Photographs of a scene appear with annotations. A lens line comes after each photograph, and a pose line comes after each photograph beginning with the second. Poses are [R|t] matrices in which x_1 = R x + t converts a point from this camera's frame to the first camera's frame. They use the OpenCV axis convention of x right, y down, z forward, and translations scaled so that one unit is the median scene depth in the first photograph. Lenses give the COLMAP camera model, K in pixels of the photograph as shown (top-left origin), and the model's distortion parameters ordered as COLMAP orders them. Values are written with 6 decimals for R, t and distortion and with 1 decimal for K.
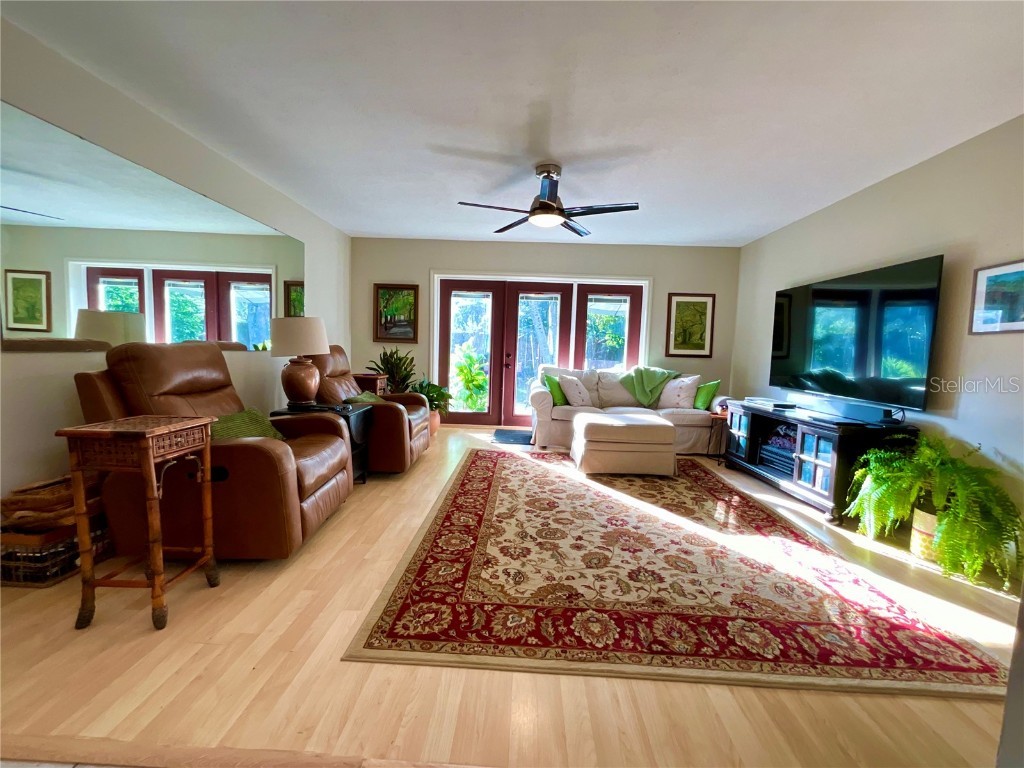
lens RADIAL K [[414.6, 0, 513.2], [0, 414.6, 383.6], [0, 0, 1]] dist [-0.001117, 0.000777]
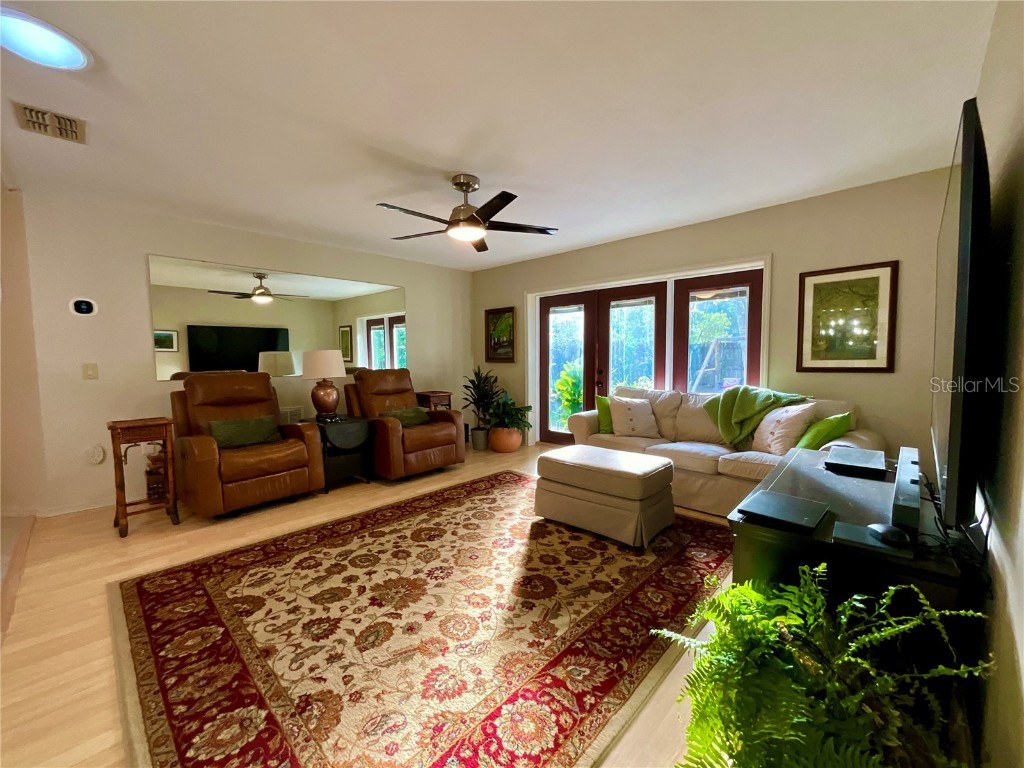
lens RADIAL K [[414.6, 0, 511.1], [0, 414.6, 382.7], [0, 0, 1]] dist [-0.001117, 0.000777]
pose [[0.745843, 0.002110, -0.666118, 0.850096], [-0.025562, 0.999349, -0.025456, -0.036542], [0.665631, 0.036014, 0.745412, 0.410171]]
